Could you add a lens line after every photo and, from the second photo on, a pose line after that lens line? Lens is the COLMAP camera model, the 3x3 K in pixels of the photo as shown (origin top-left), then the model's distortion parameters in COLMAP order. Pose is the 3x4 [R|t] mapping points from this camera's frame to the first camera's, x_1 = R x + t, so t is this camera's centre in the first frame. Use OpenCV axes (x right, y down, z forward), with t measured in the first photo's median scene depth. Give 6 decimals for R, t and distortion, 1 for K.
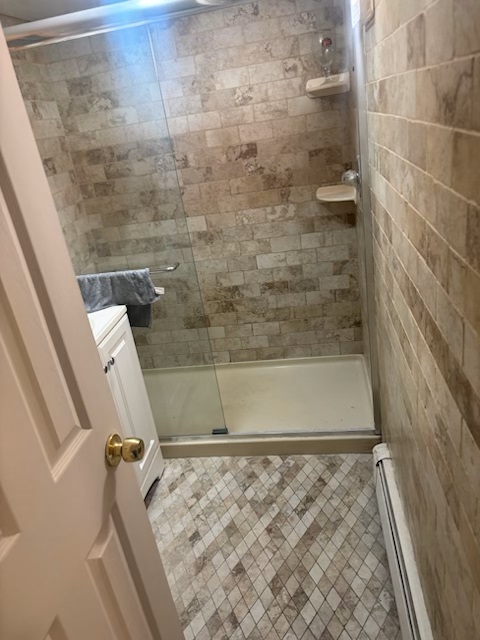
lens RADIAL K [[489.1, 0, 236.3], [0, 489.1, 318.0], [0, 0, 1]] dist [0.040810, -0.017529]
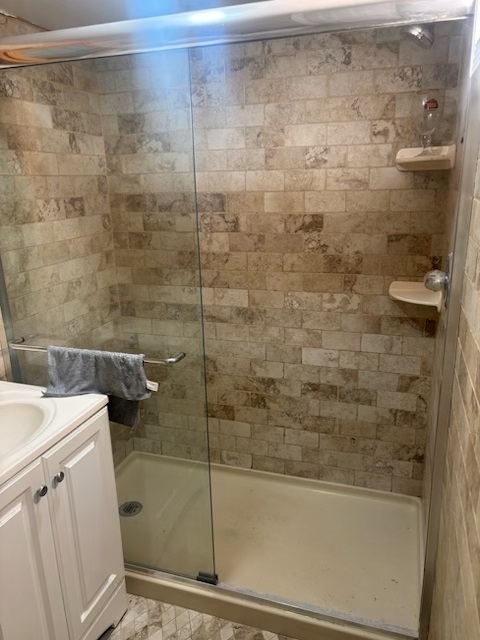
lens RADIAL K [[489.1, 0, 244.2], [0, 489.1, 321.5], [0, 0, 1]] dist [0.040810, -0.017529]
pose [[0.975565, 0.173735, -0.134498, 0.052252], [-0.186105, 0.978798, -0.085549, -0.091623], [0.116783, 0.108490, 0.987214, 0.208272]]
